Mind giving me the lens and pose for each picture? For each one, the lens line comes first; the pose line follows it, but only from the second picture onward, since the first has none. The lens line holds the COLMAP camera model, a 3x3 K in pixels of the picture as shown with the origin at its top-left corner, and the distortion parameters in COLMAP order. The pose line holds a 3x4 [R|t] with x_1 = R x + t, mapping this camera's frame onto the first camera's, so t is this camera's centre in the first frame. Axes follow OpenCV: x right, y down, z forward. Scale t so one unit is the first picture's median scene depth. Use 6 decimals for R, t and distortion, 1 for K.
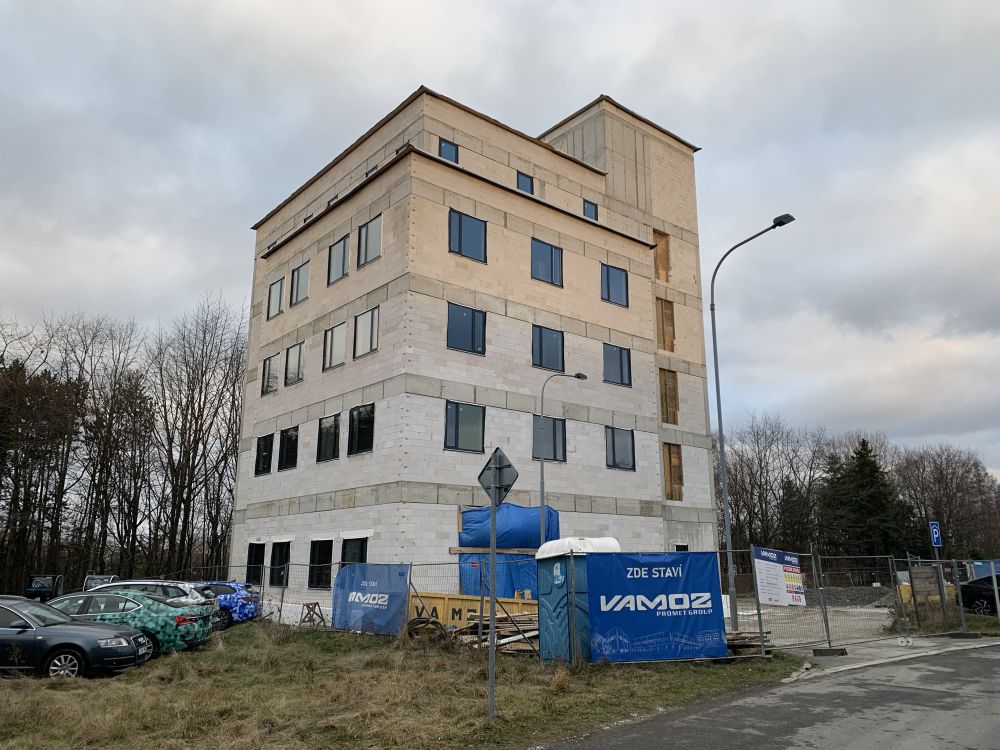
lens RADIAL K [[756.7, 0, 519.4], [0, 756.7, 385.9], [0, 0, 1]] dist [0.169559, -0.356162]
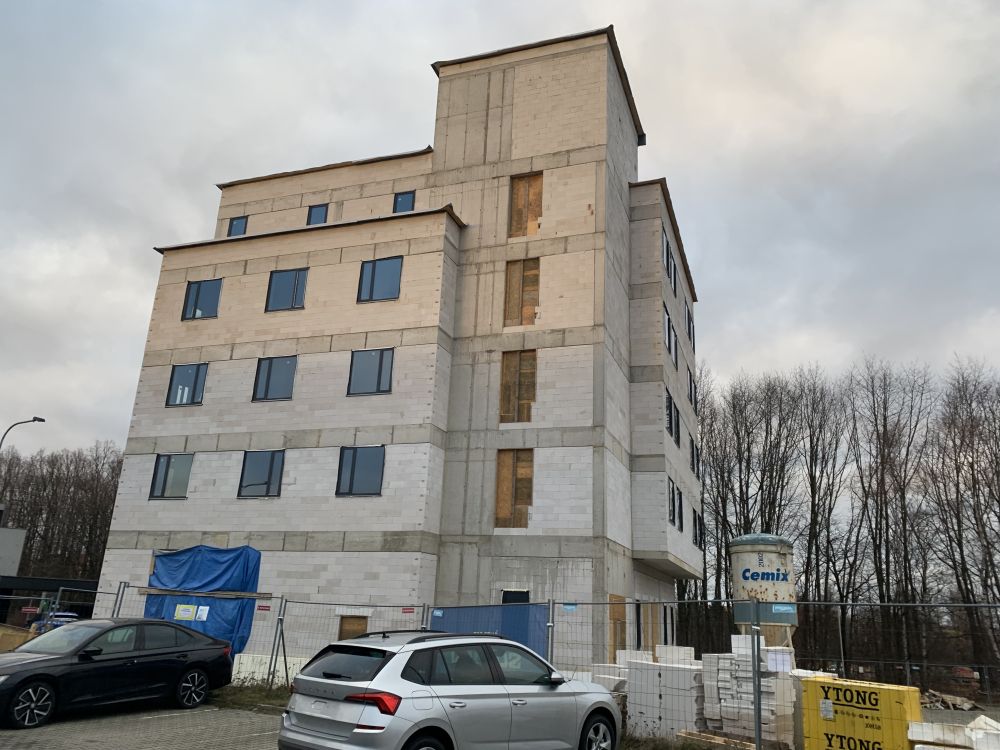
lens RADIAL K [[756.7, 0, 519.4], [0, 756.7, 385.9], [0, 0, 1]] dist [0.169559, -0.356162]
pose [[0.505394, -0.225150, -0.832998, 0.949358], [0.154195, 0.973385, -0.169542, 0.162632], [0.849000, -0.042758, 0.526660, 0.723834]]
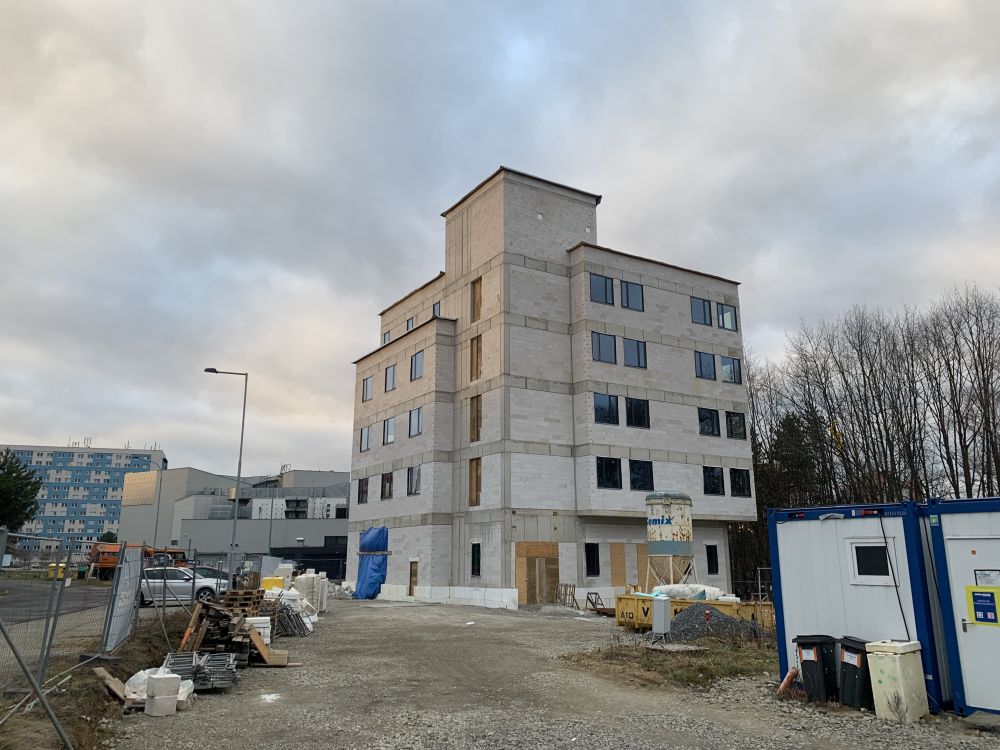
lens RADIAL K [[764.8, 0, 500.0], [0, 764.8, 375.0], [0, 0, 1]] dist [0.199523, -0.367618]
pose [[-0.149405, -0.223418, -0.963204, 1.606720], [0.226473, 0.940509, -0.253283, 0.309307], [0.962491, -0.255981, -0.089919, 1.366960]]
